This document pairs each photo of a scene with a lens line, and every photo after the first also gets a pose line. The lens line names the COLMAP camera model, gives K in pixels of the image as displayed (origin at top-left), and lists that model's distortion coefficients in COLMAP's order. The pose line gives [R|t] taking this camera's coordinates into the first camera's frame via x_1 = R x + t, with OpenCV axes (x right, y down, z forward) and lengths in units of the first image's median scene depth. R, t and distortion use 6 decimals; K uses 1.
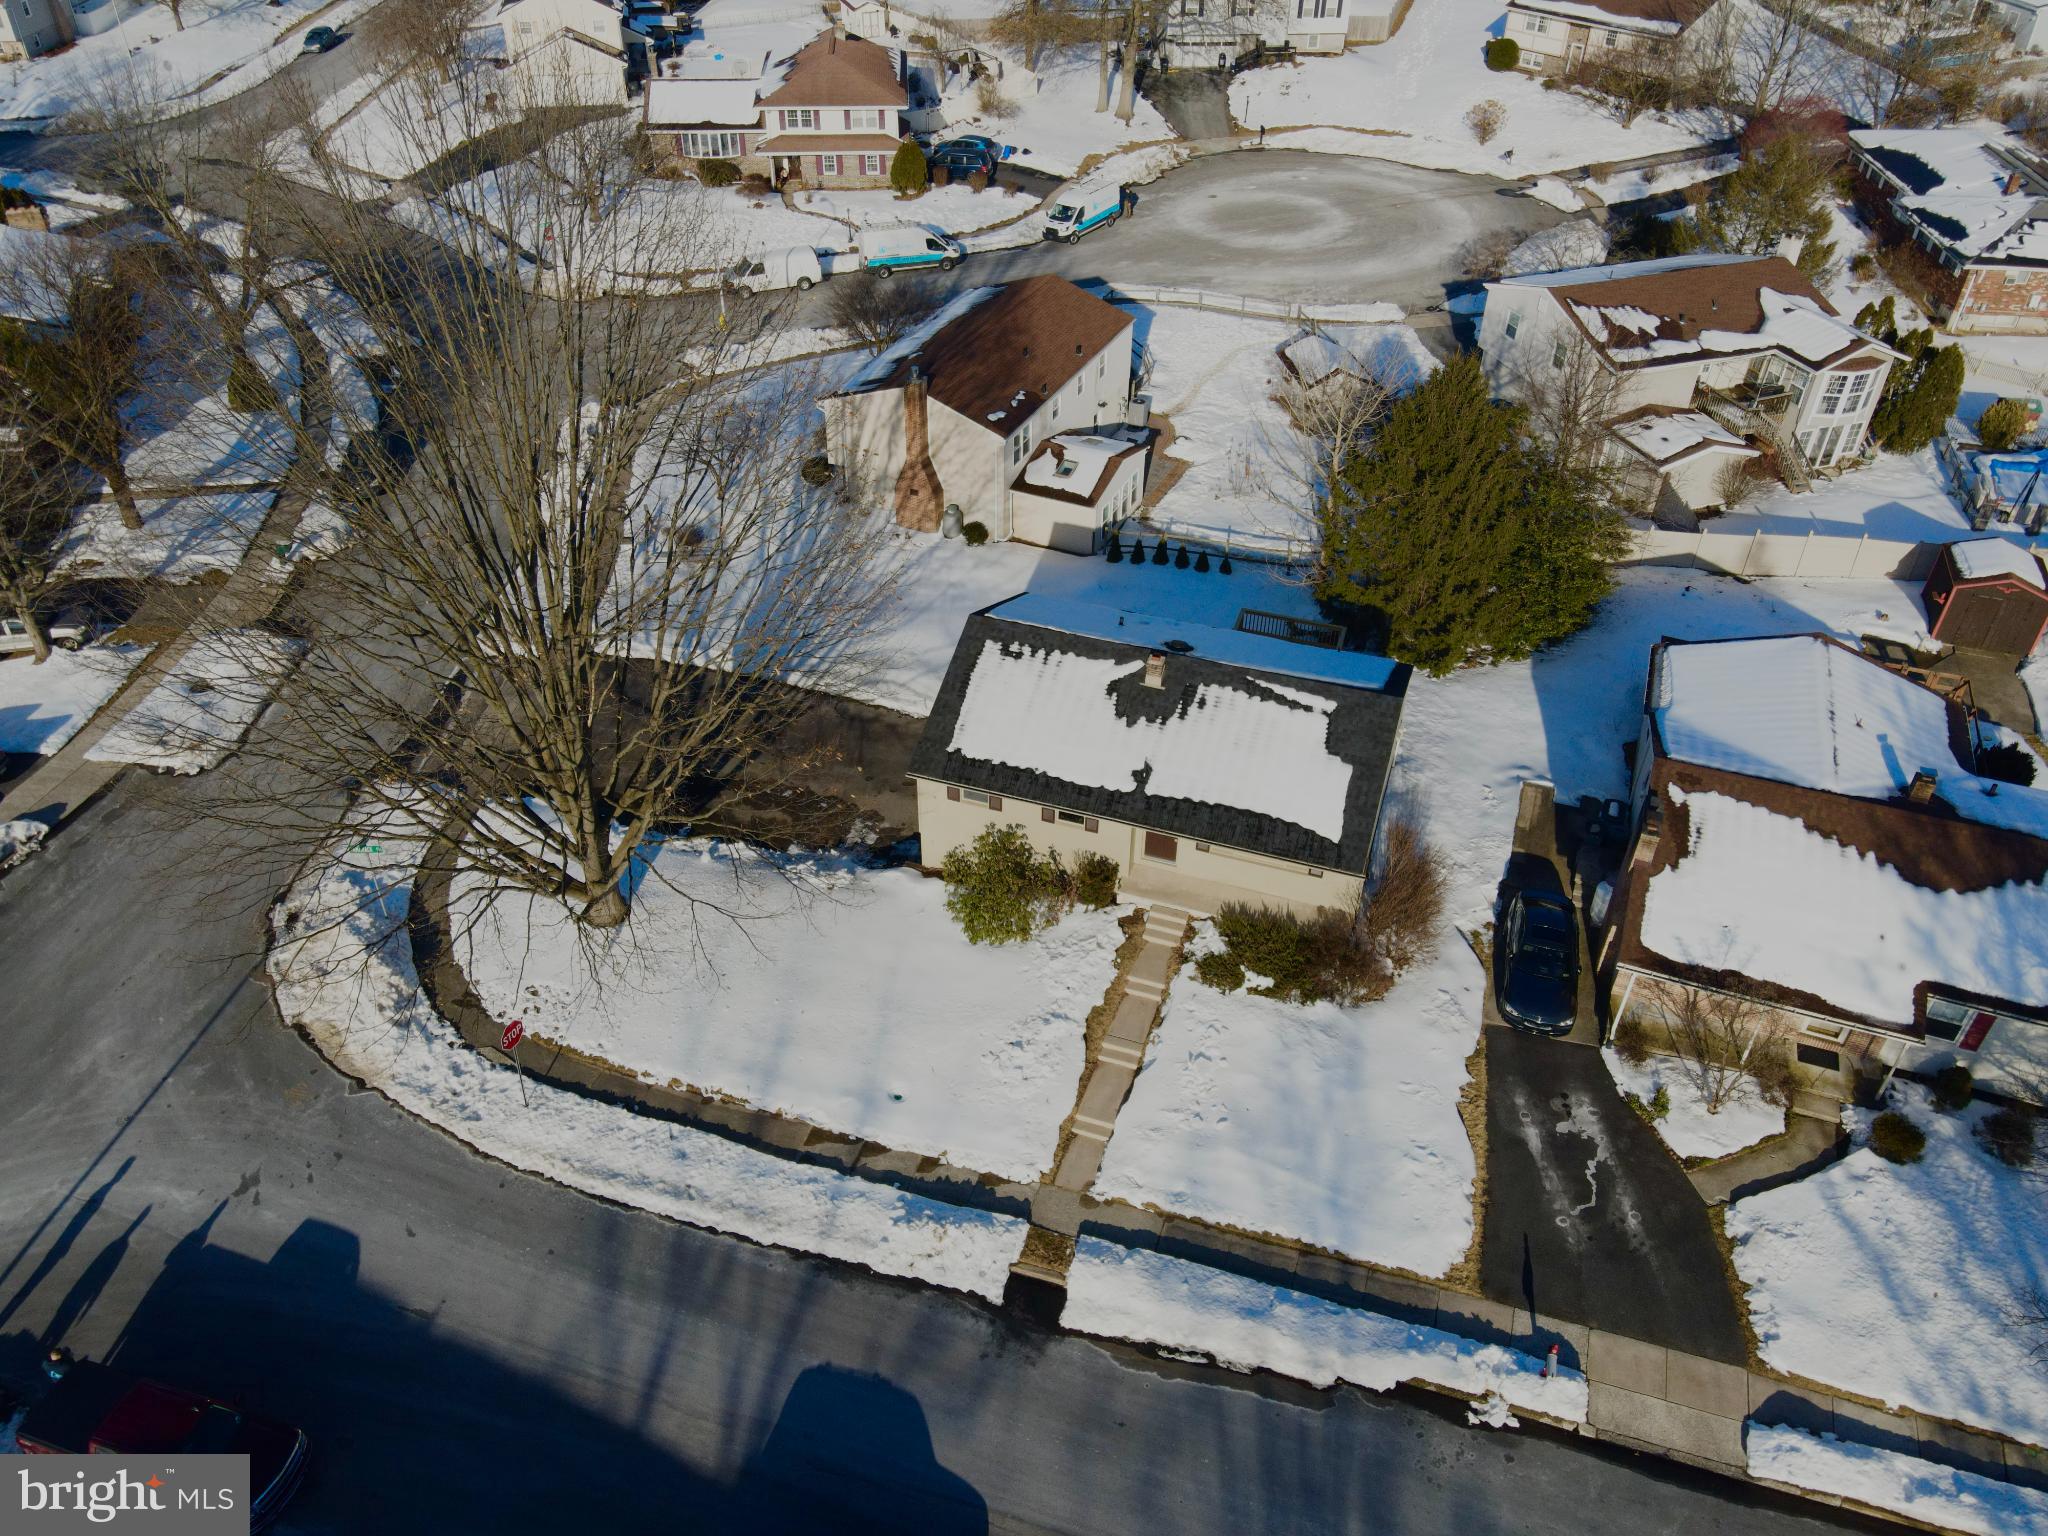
lens RADIAL K [[1487.3, 0, 1023.2], [0, 1487.3, 769.6], [0, 0, 1]] dist [0.012833, 0.006991]
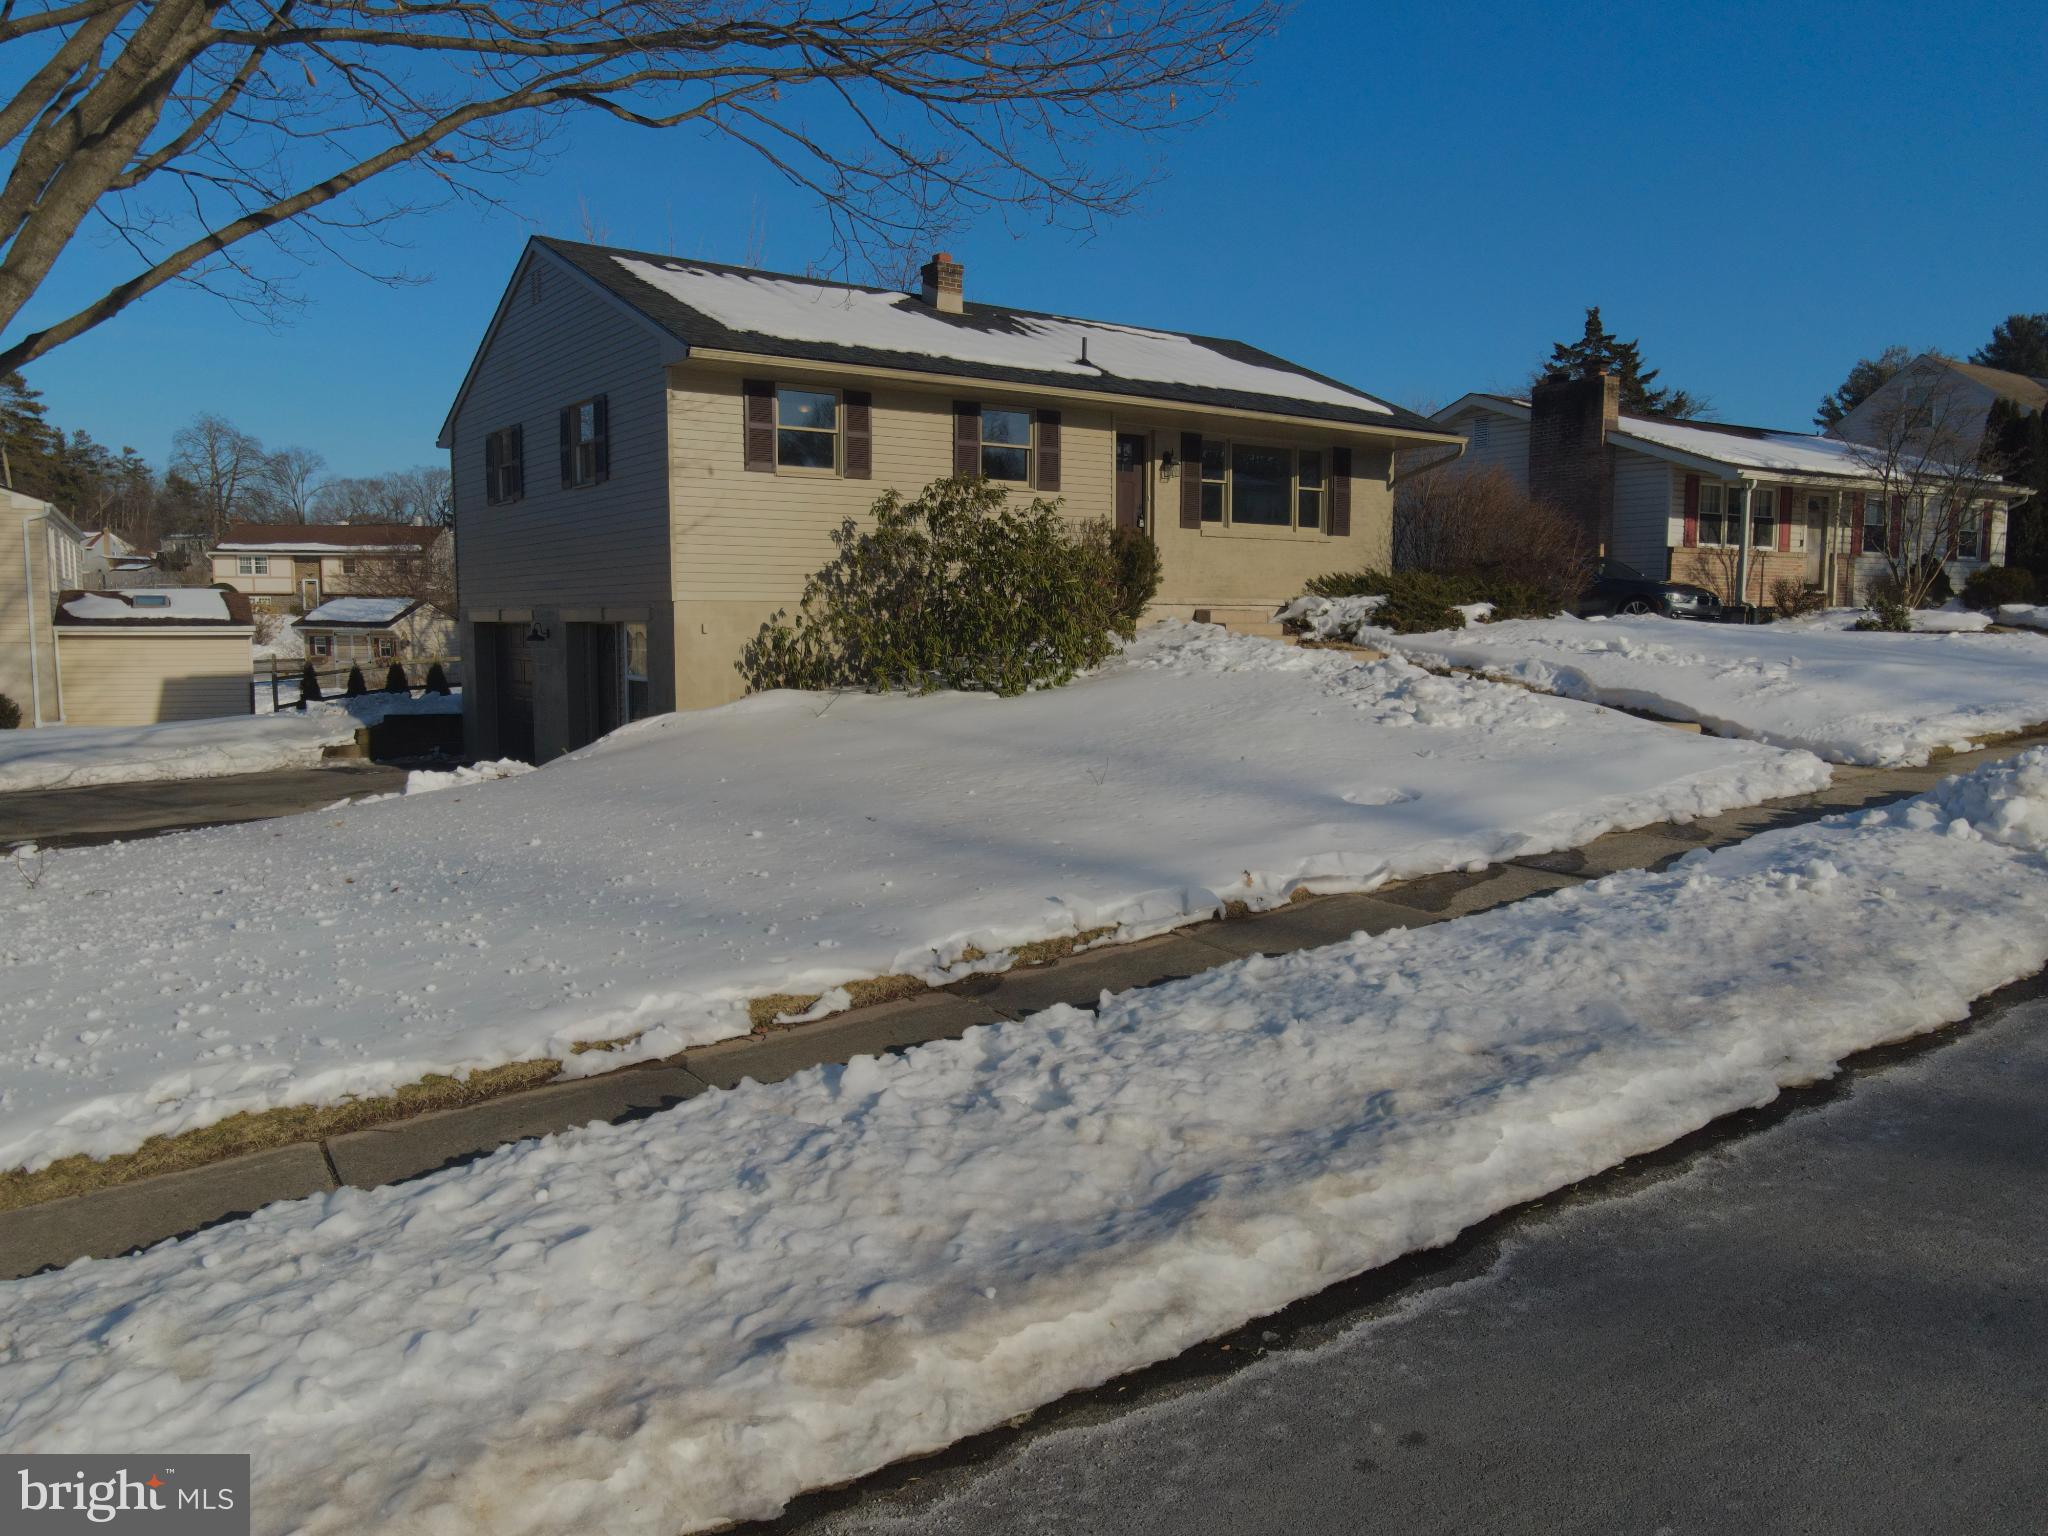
lens RADIAL K [[1487.3, 0, 1023.2], [0, 1487.3, 769.6], [0, 0, 1]] dist [0.012833, 0.006991]
pose [[0.589972, -0.087930, 0.802622, -0.378907], [0.504489, 0.816274, -0.281402, 0.268982], [-0.630416, 0.570933, 0.525938, 0.896119]]
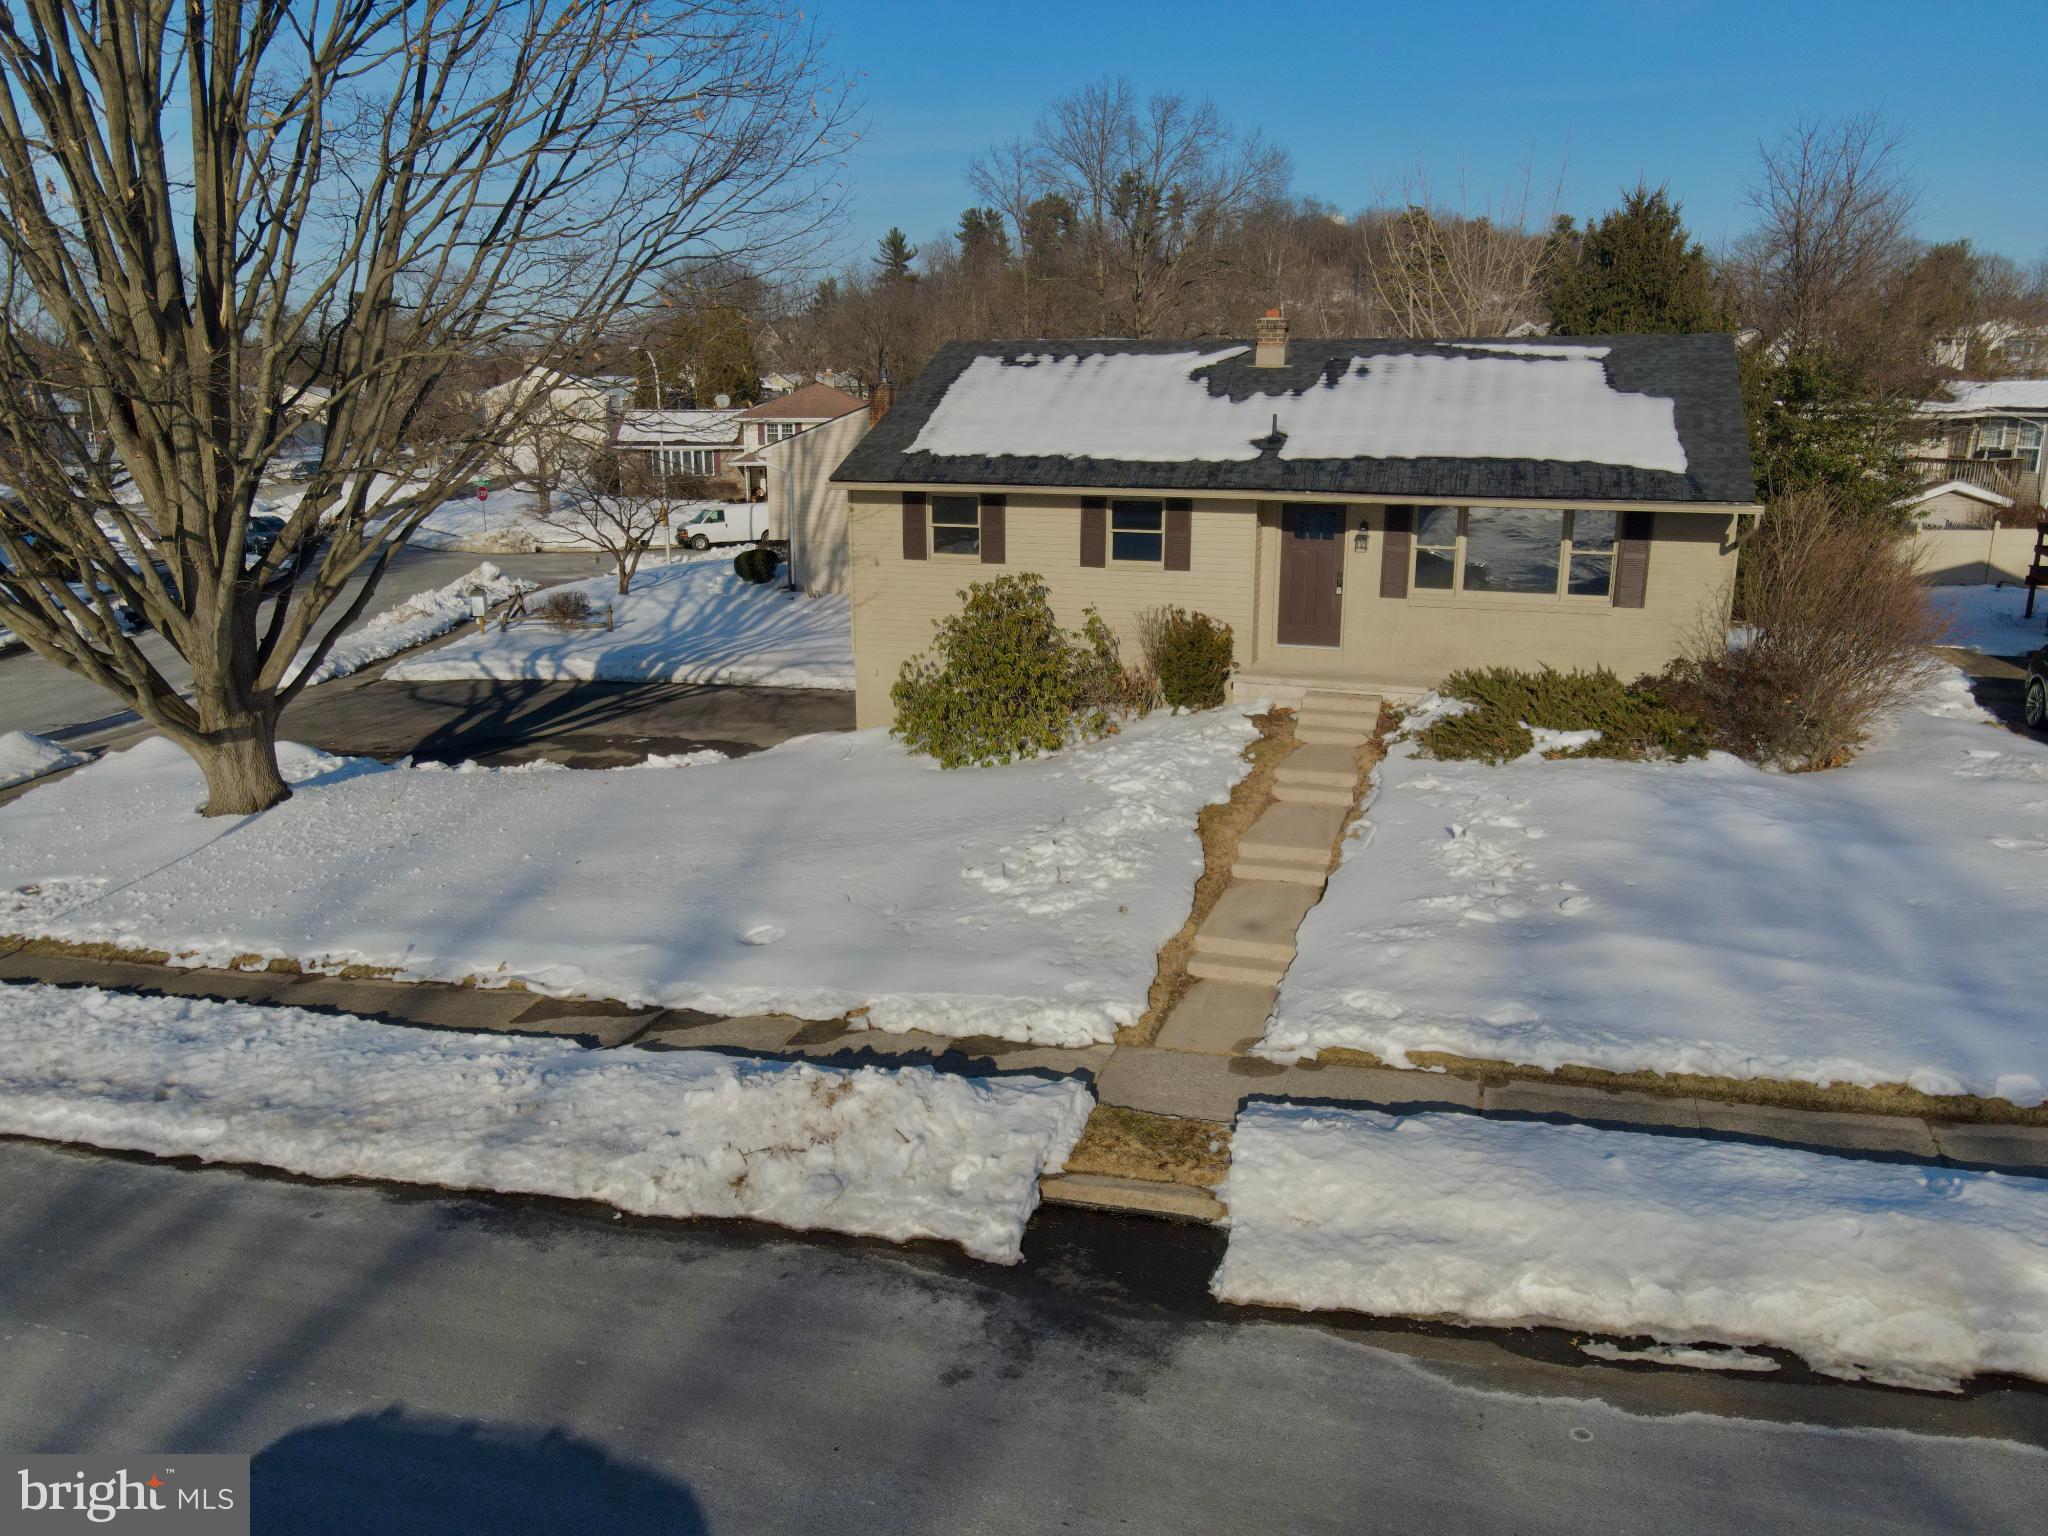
lens RADIAL K [[1487.3, 0, 1023.2], [0, 1487.3, 769.6], [0, 0, 1]] dist [0.012833, 0.006991]
pose [[0.999950, -0.008454, 0.005274, -0.012637], [0.009863, 0.914777, -0.403839, 0.351666], [-0.001410, 0.403871, 0.914815, 0.610939]]
